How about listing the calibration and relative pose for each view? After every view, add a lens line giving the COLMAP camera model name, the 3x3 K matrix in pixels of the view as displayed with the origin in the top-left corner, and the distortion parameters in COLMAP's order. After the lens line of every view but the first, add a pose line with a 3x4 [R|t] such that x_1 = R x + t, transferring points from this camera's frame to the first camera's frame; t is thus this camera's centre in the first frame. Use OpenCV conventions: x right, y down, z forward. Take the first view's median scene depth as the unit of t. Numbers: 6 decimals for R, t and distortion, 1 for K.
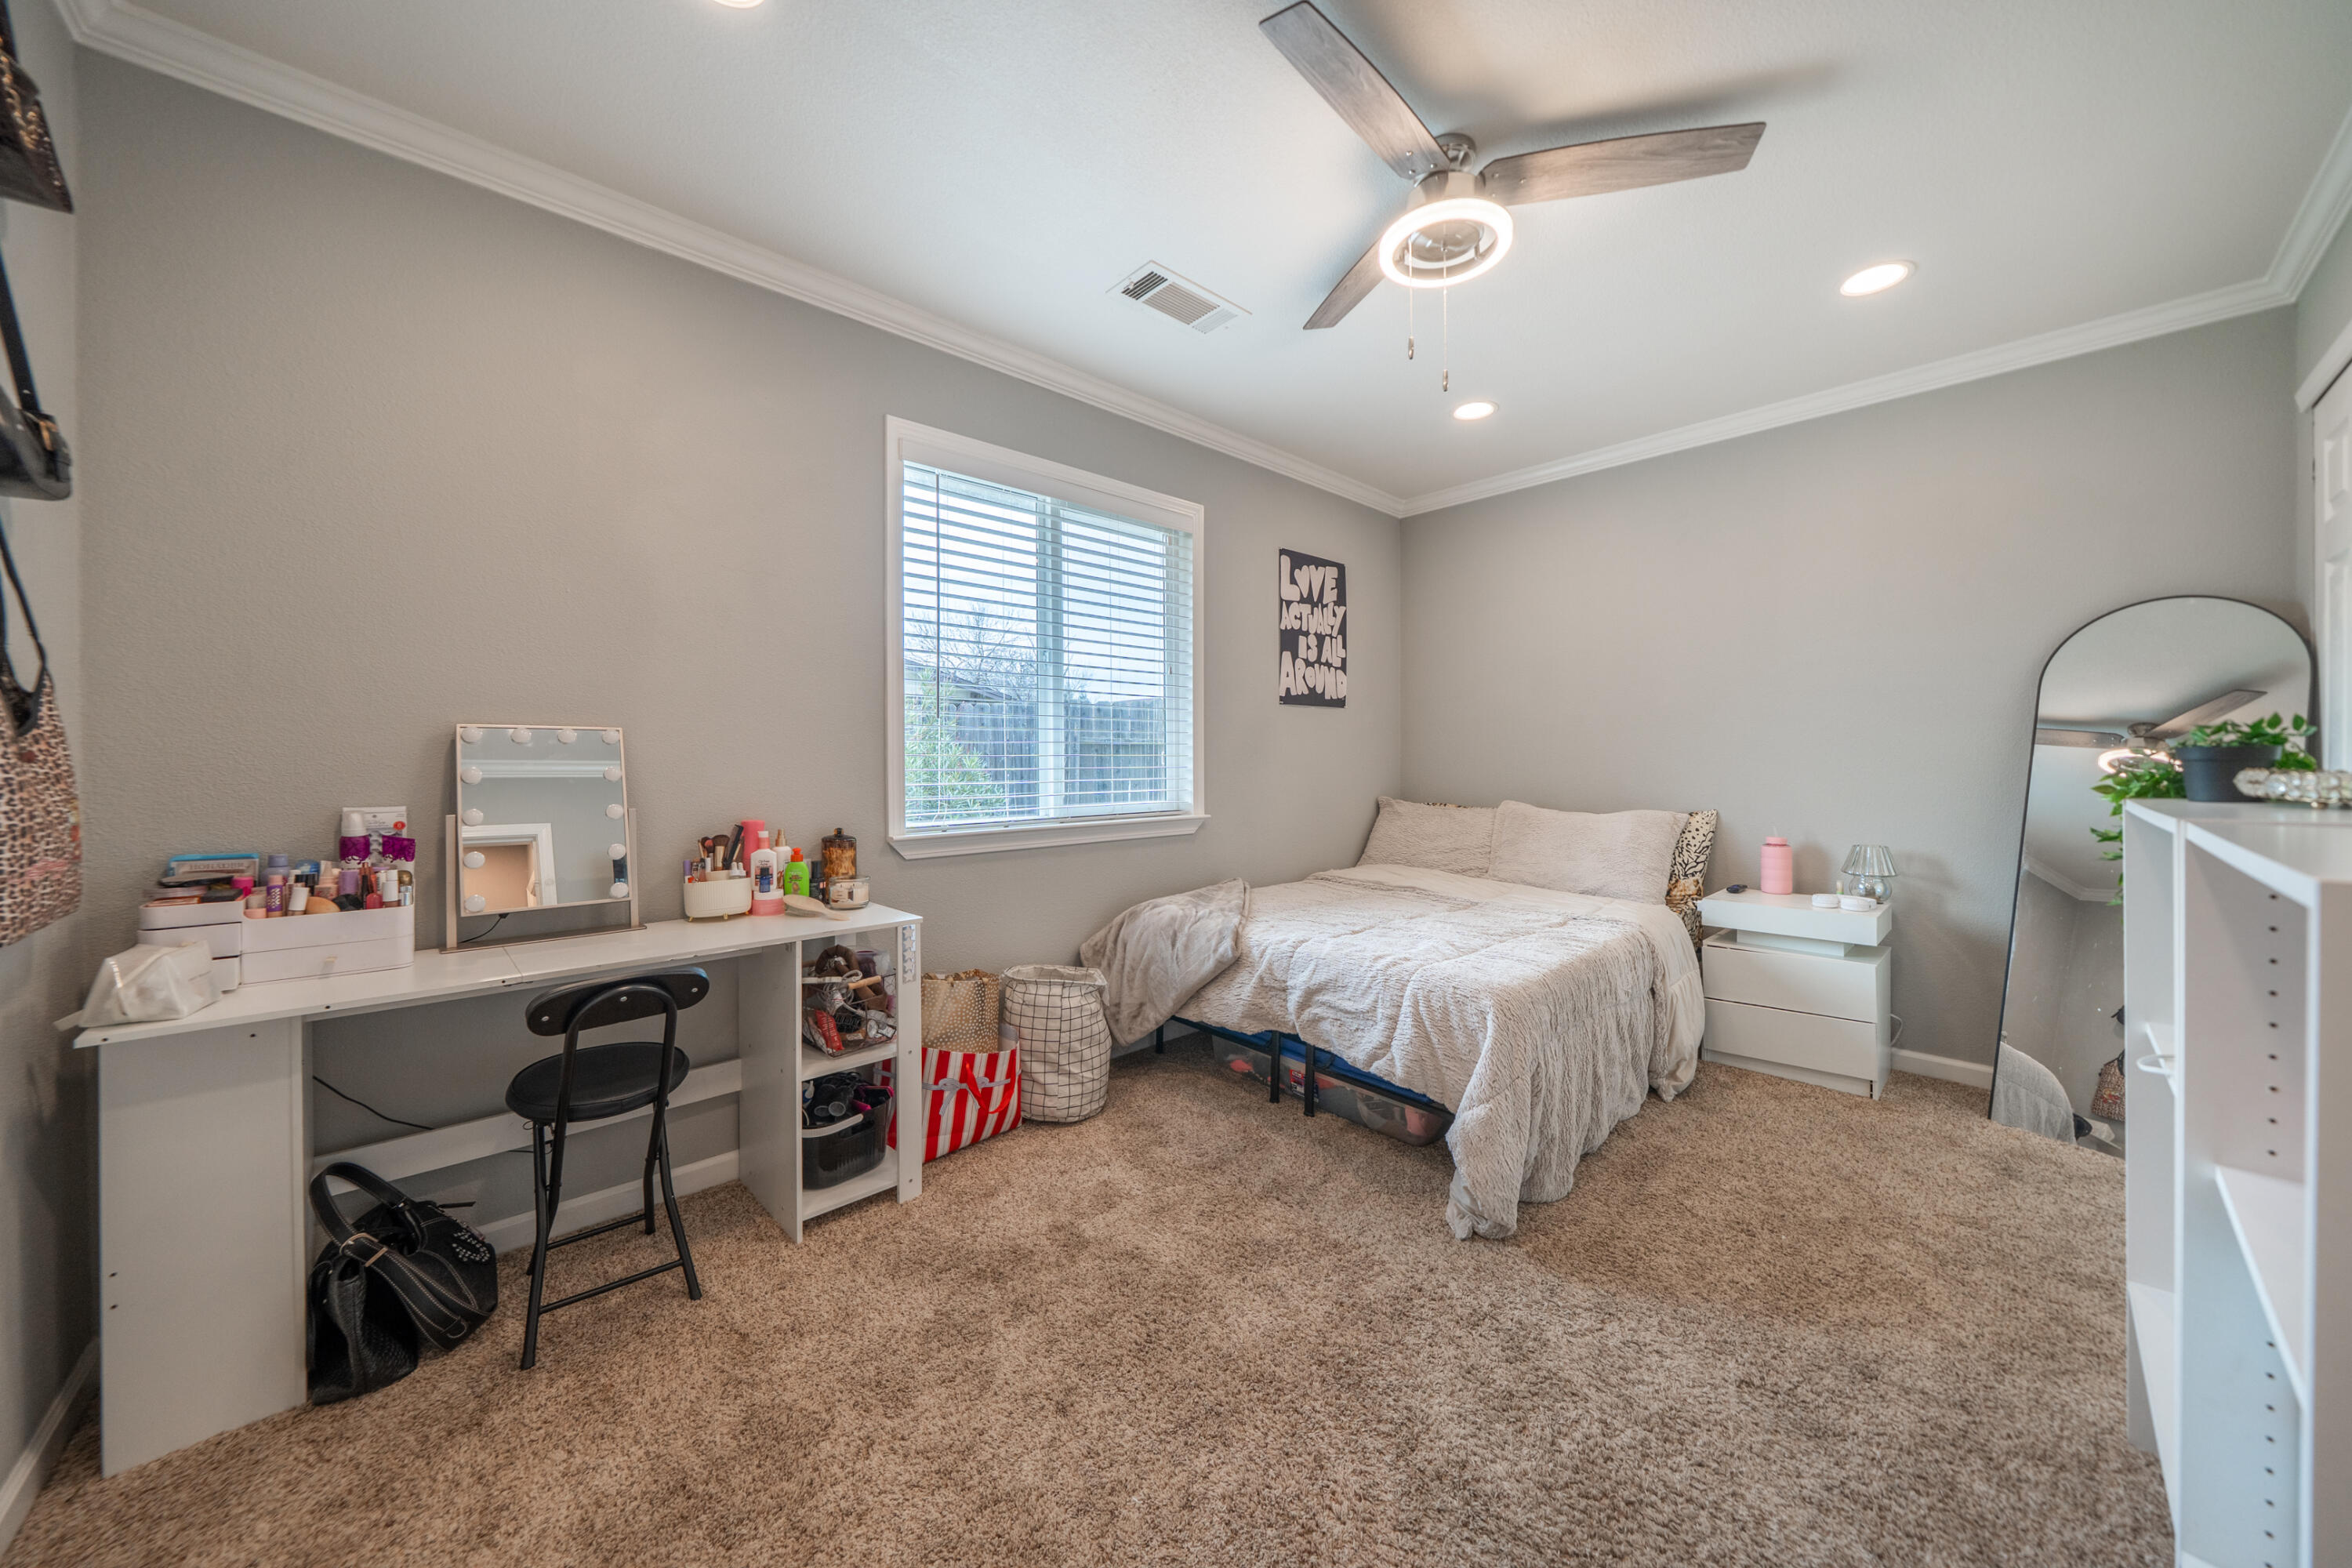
lens RADIAL K [[803.1, 0, 1173.7], [0, 803.1, 763.2], [0, 0, 1]] dist [-0.001751, -0.000311]
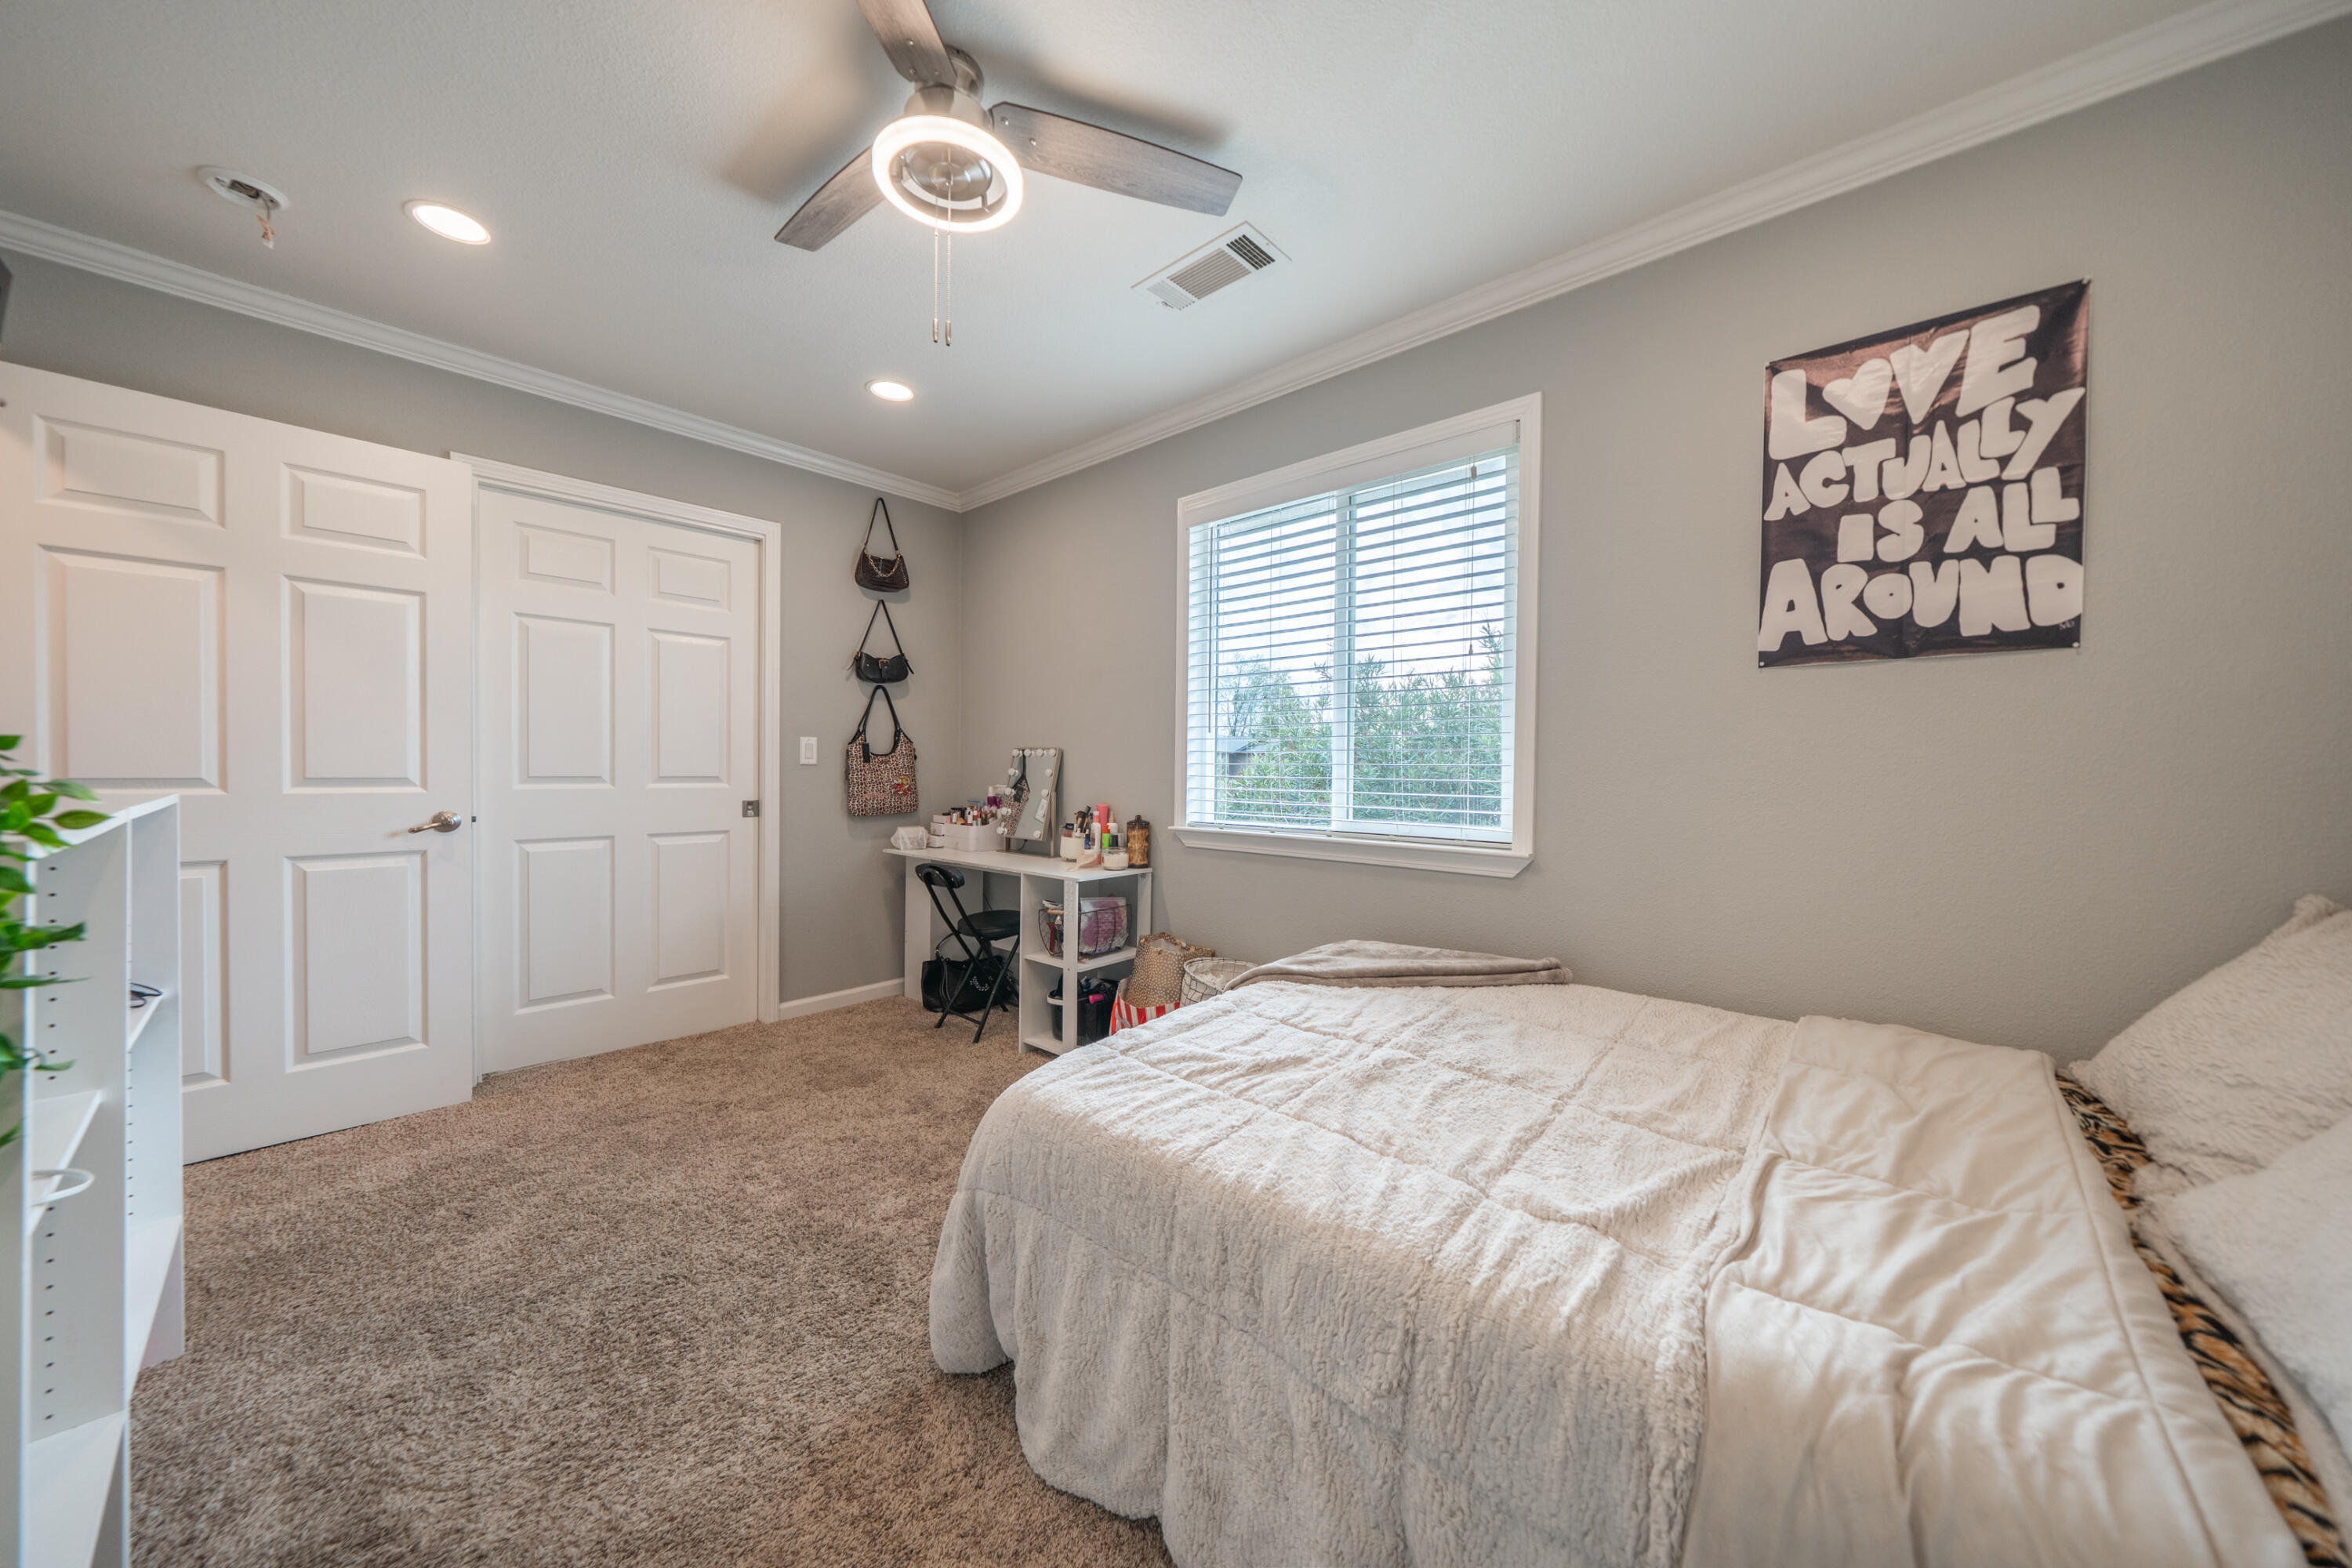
lens RADIAL K [[803.1, 0, 1177.5], [0, 803.1, 777.4], [0, 0, 1]] dist [-0.001751, -0.000311]
pose [[0.105744, 0.017334, -0.994242, 0.586743], [-0.012528, 0.999792, 0.016099, -0.005626], [0.994314, 0.010754, 0.105939, 0.548488]]
